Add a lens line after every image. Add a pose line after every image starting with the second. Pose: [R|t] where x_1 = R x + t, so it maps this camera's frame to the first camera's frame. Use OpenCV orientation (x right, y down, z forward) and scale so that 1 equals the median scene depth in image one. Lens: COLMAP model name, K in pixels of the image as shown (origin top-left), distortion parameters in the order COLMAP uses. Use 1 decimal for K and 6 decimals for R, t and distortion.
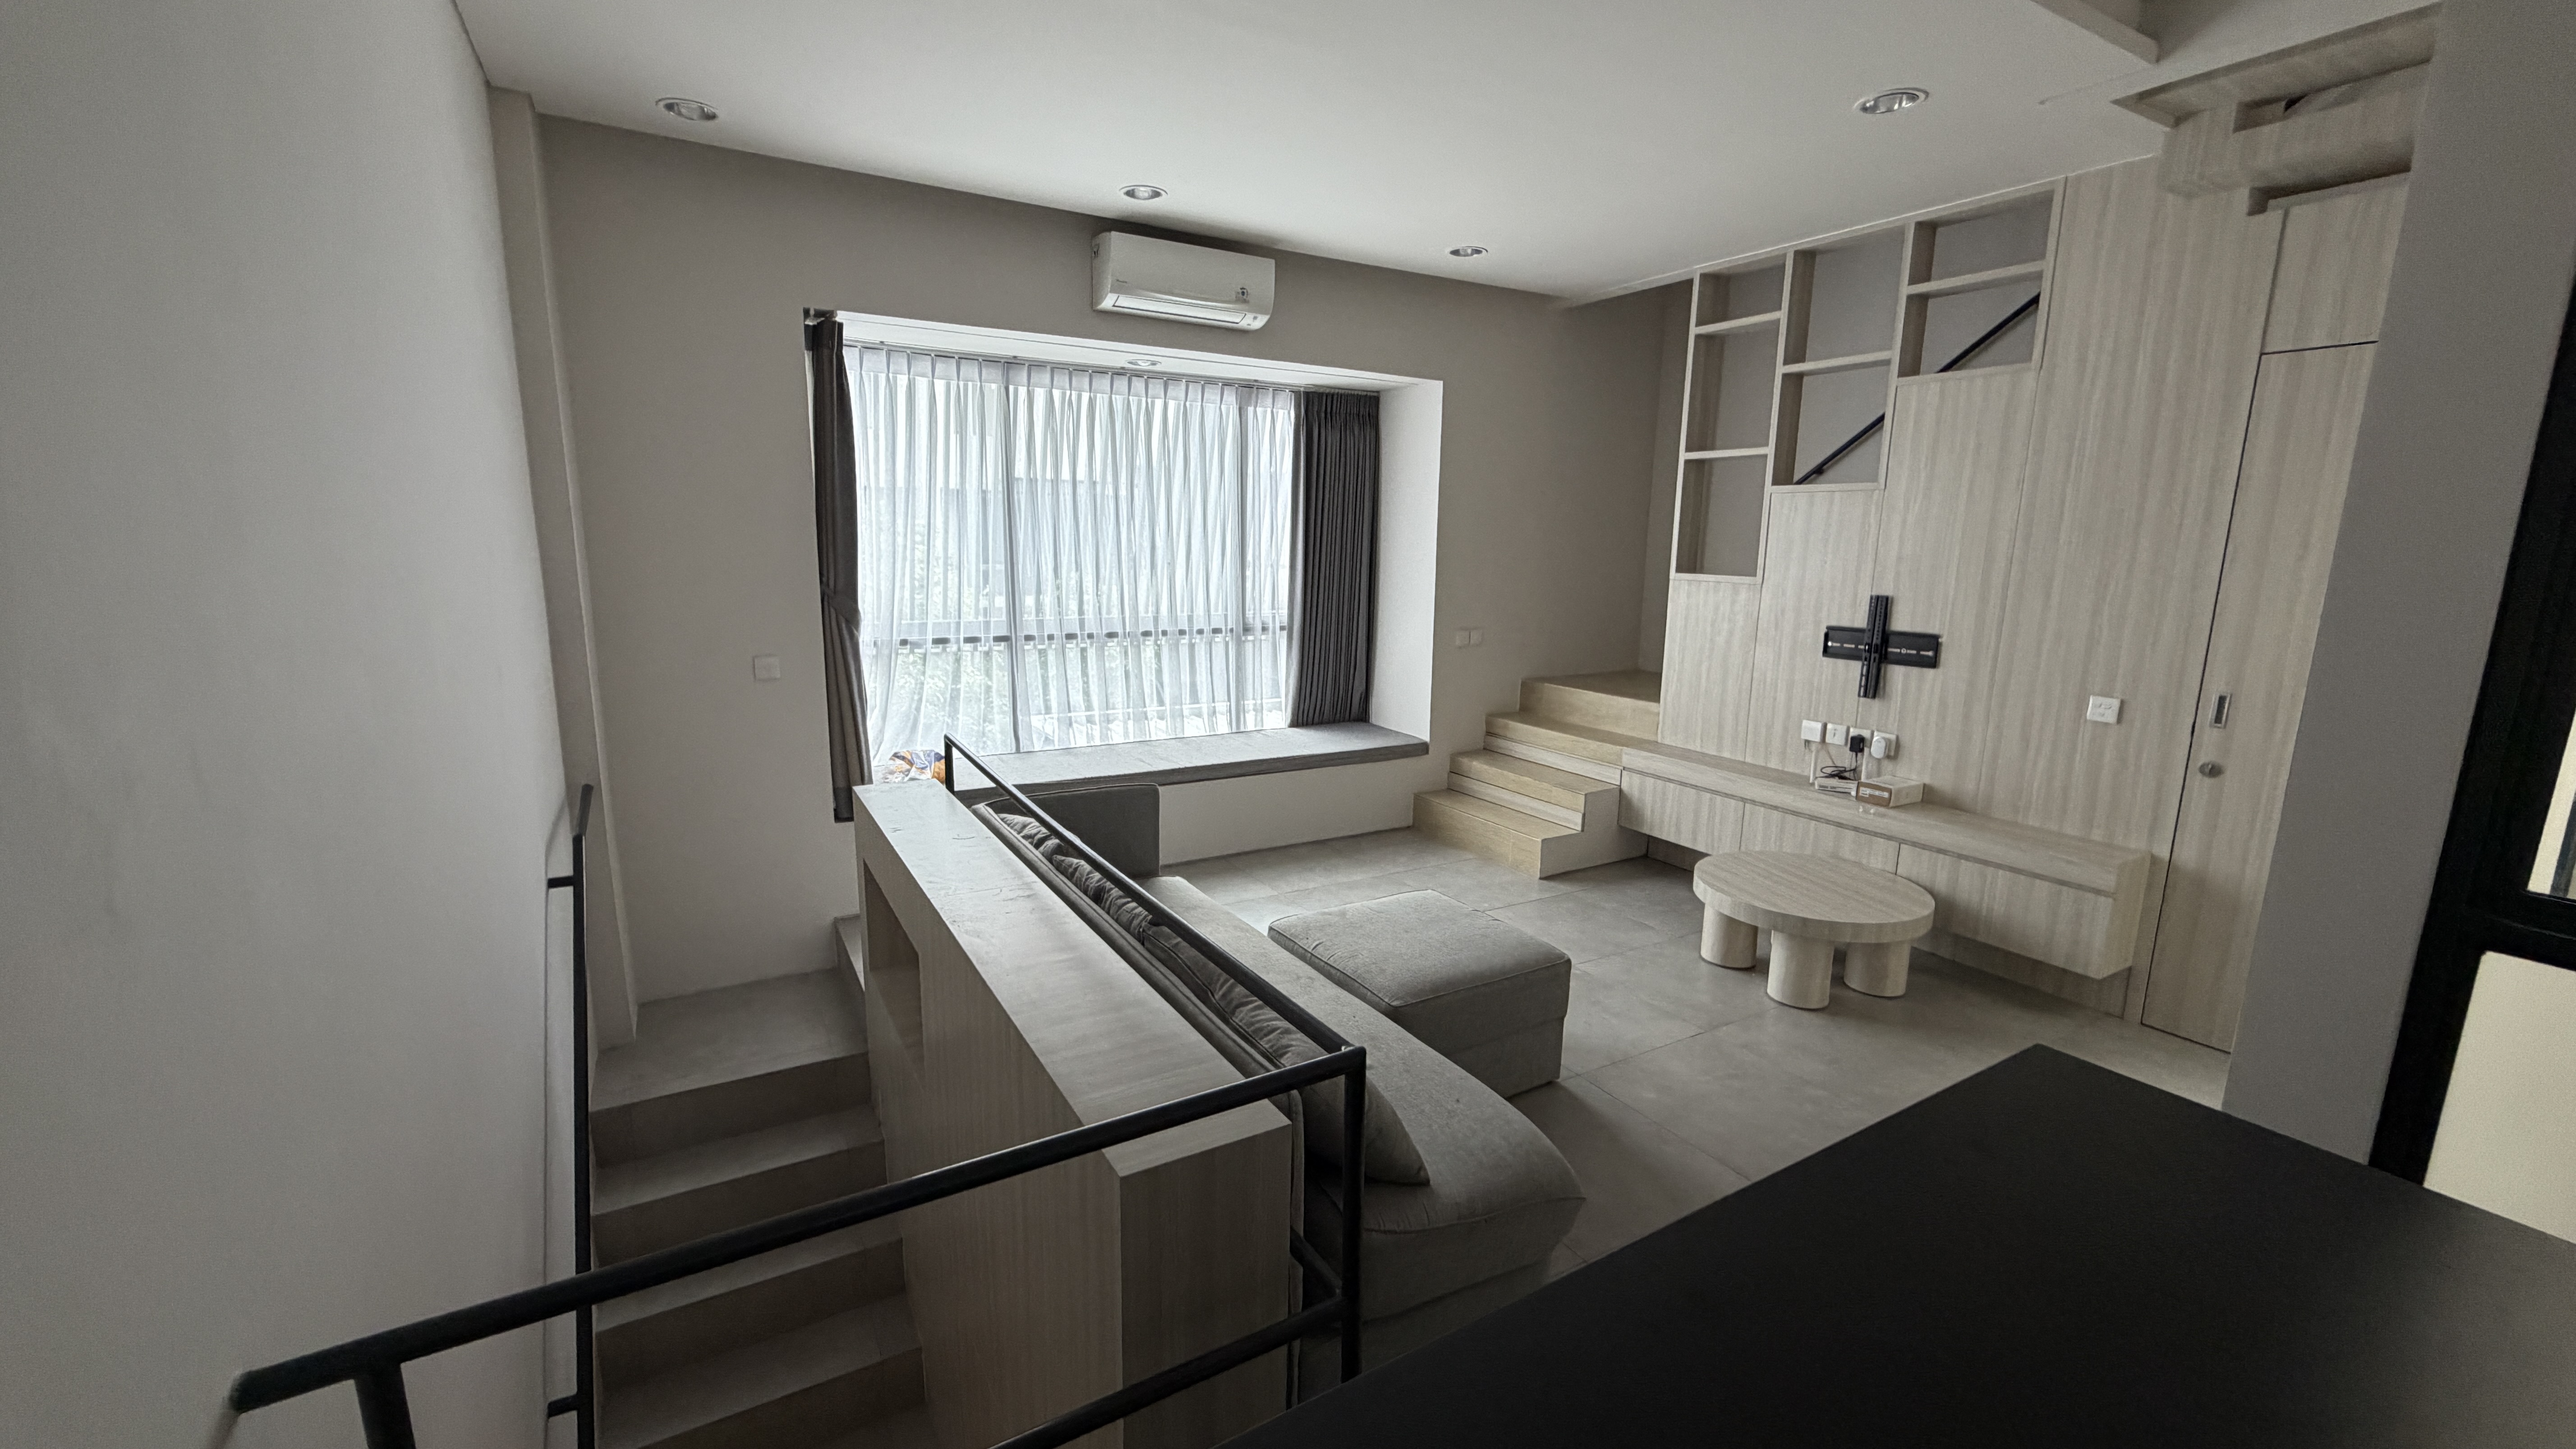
lens RADIAL K [[1028.9, 0, 1288.0], [0, 1028.9, 724.5], [0, 0, 1]] dist [-0.001042, -0.000493]
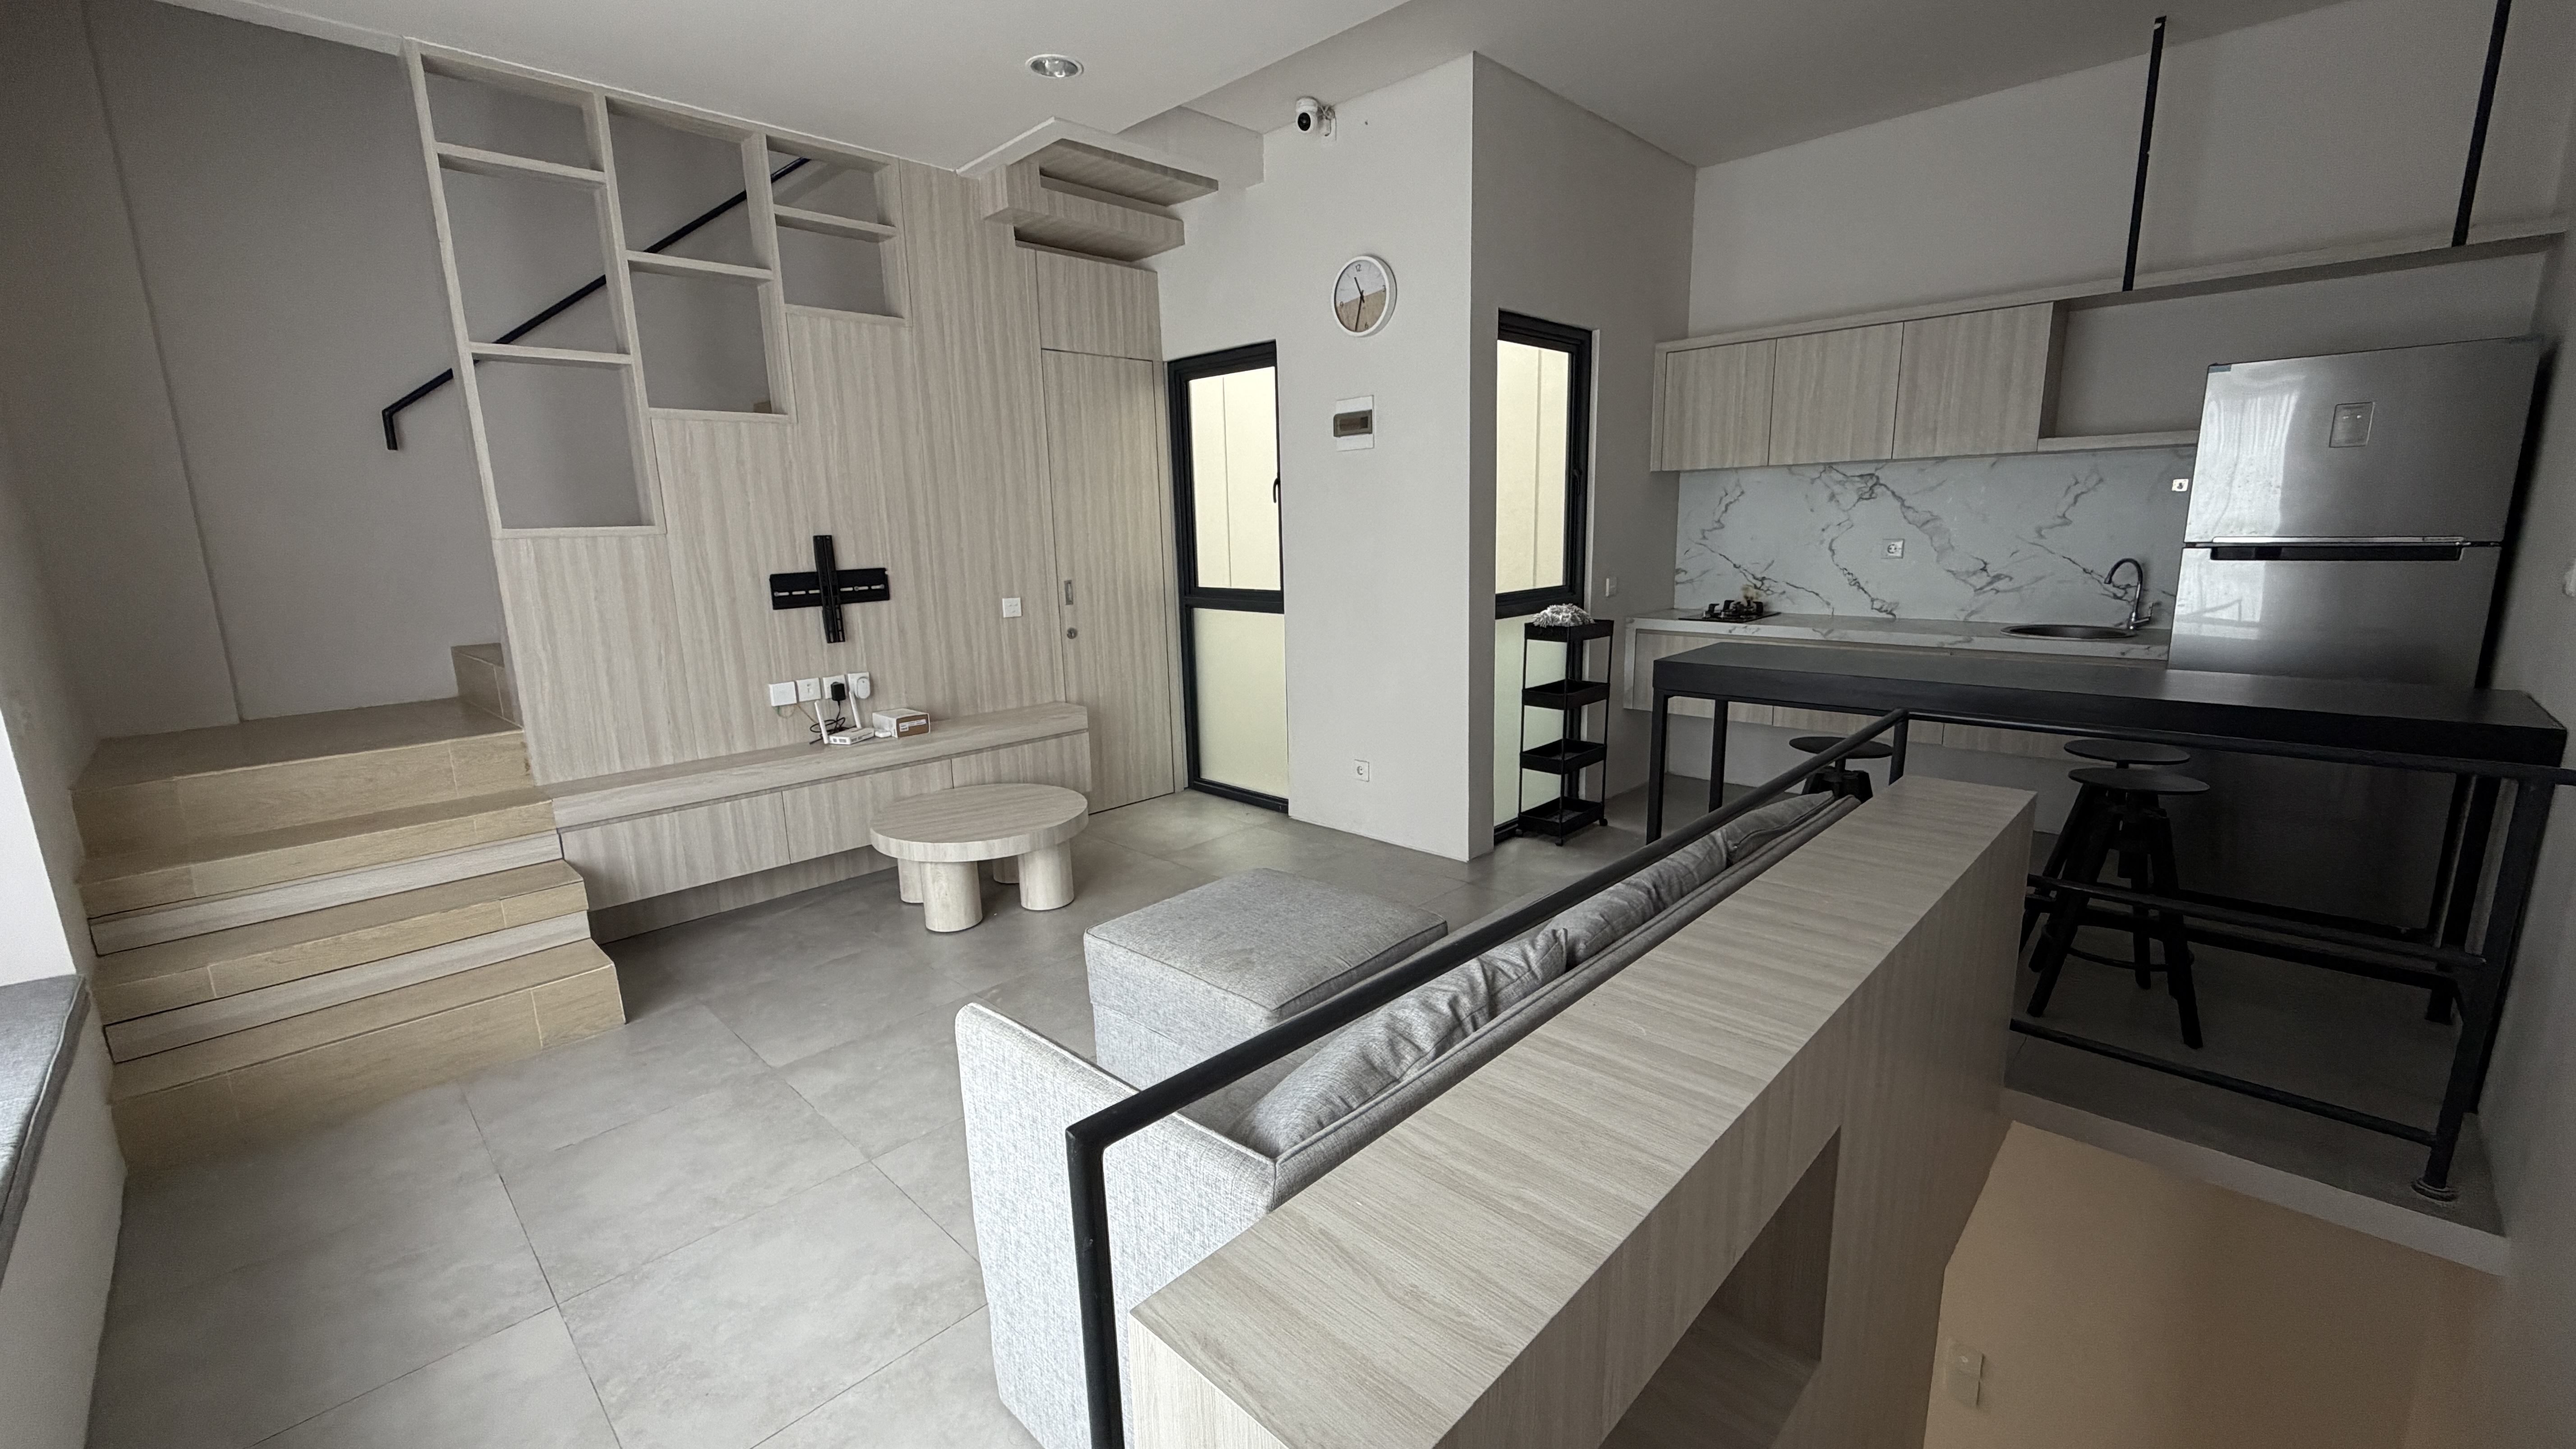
lens RADIAL K [[1014.7, 0, 1288.0], [0, 1014.7, 724.5], [0, 0, 1]] dist [-0.002174, -0.000133]
pose [[-0.259867, -0.201174, 0.944456, -0.466567], [0.196825, 0.946491, 0.255764, -0.114236], [-0.945373, 0.252357, -0.206366, 0.824442]]
